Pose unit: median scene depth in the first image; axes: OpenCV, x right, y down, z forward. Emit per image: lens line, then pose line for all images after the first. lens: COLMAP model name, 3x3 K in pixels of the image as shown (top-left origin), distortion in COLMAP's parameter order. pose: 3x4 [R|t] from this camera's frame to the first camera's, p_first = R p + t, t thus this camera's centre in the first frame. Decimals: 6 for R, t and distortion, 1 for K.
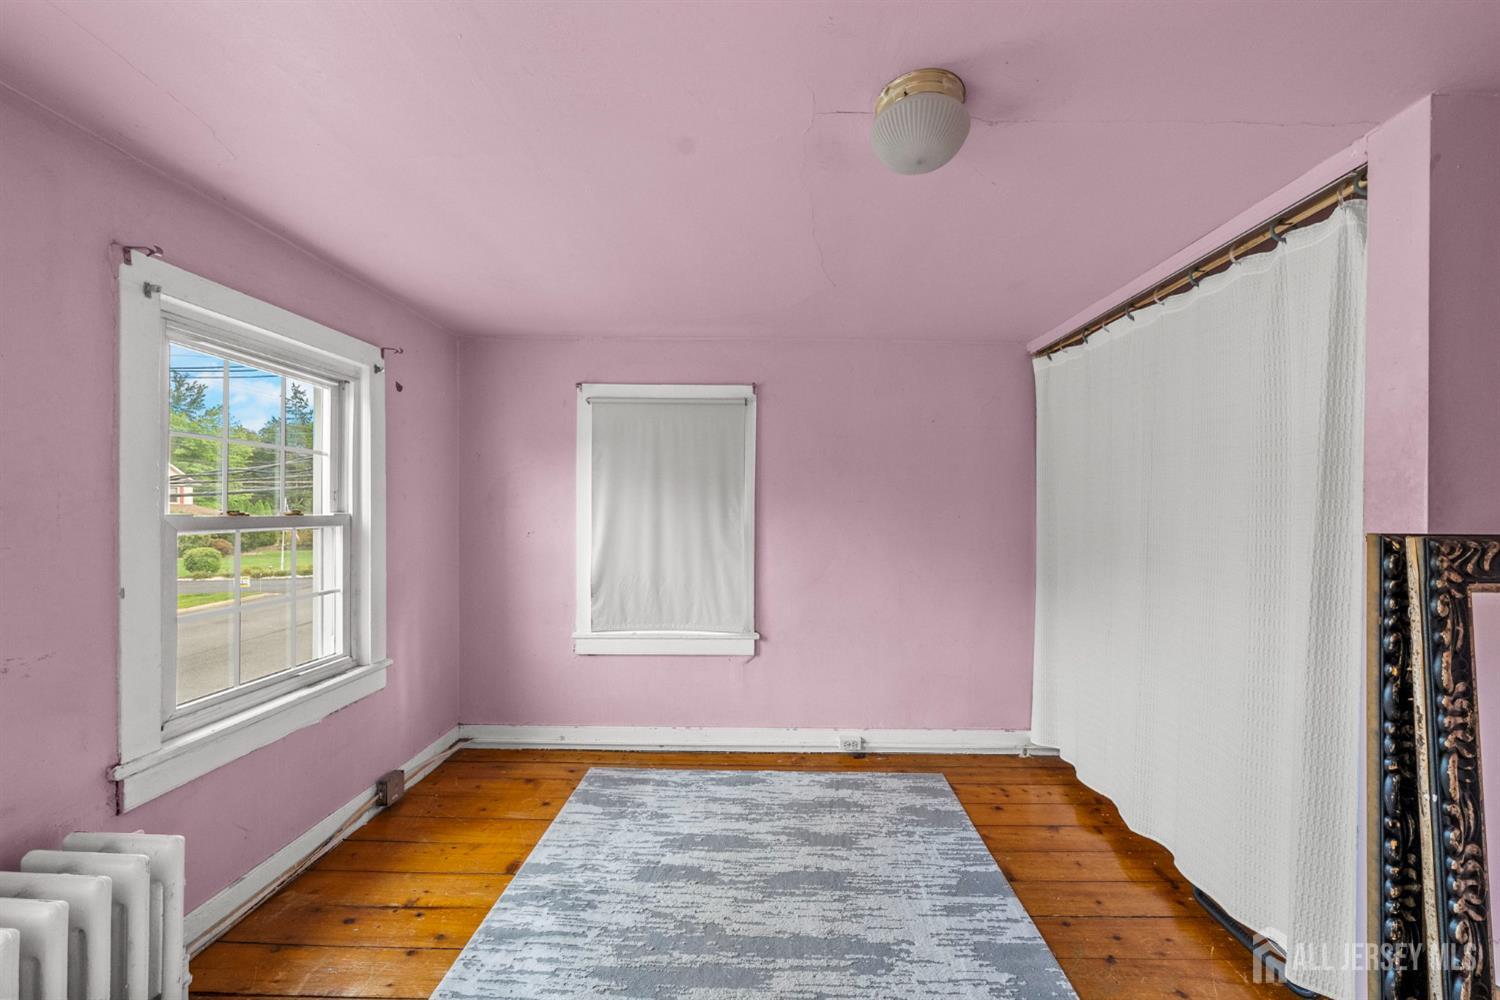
lens RADIAL K [[533.6, 0, 757.9], [0, 533.6, 510.7], [0, 0, 1]] dist [0.000066, -0.000055]
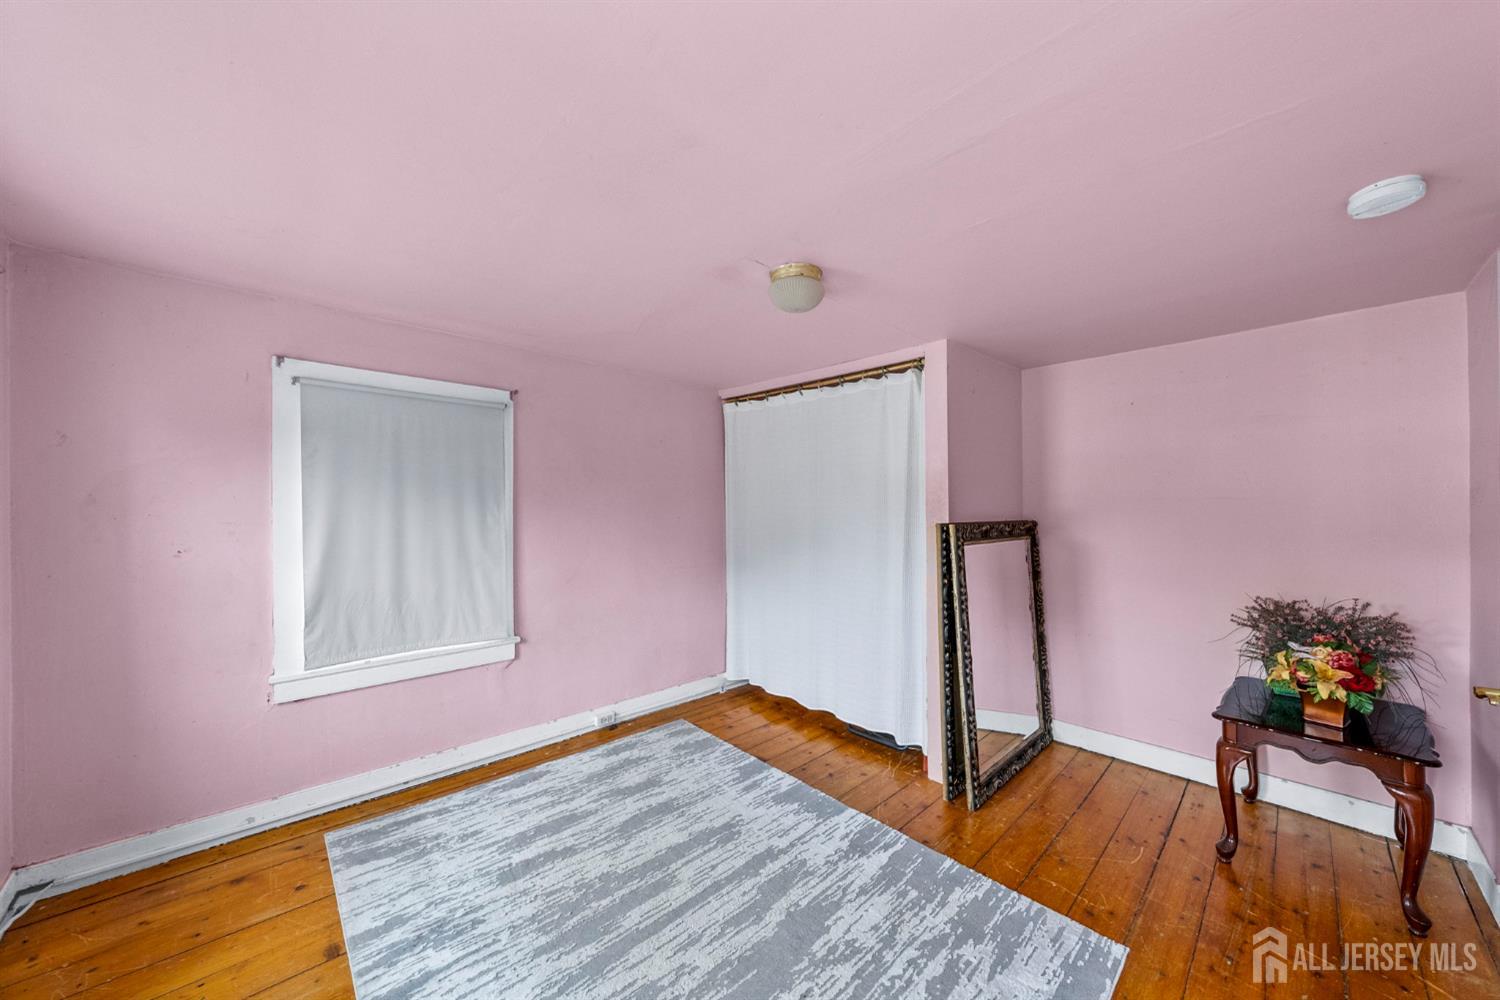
lens RADIAL K [[533.6, 0, 746.2], [0, 533.6, 501.1], [0, 0, 1]] dist [0.000066, -0.000055]
pose [[0.724271, 0.004199, 0.689502, -0.478854], [0.007161, 0.999882, -0.013611, -0.013057], [-0.689478, 0.014796, 0.724155, -0.046859]]
